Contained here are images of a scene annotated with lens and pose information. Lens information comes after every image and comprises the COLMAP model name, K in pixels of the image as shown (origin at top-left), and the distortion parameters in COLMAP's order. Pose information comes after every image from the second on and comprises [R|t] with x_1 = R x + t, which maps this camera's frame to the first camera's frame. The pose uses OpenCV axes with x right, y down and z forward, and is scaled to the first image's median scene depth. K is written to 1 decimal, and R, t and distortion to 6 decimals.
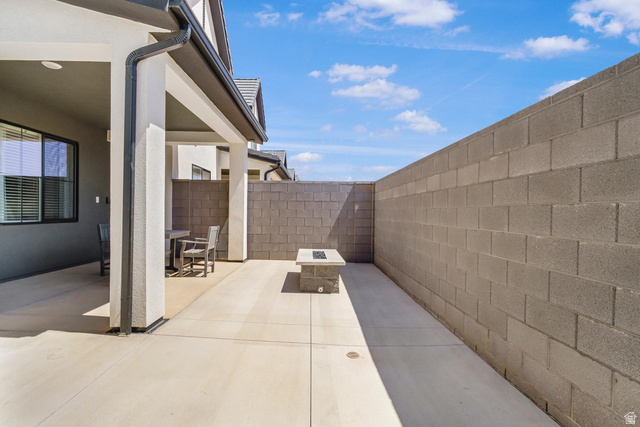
lens RADIAL K [[303.6, 0, 316.2], [0, 303.6, 213.4], [0, 0, 1]] dist [-0.003382, -0.001428]
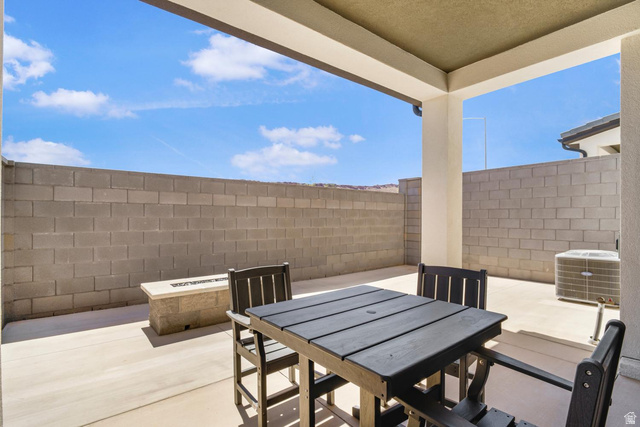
lens RADIAL K [[303.6, 0, 321.2], [0, 303.6, 213.6], [0, 0, 1]] dist [-0.003382, -0.001428]
pose [[-0.613145, -0.018459, 0.789754, -1.551534], [-0.020885, 0.999756, 0.007153, -0.083818], [-0.789694, -0.012108, -0.613381, 2.699608]]
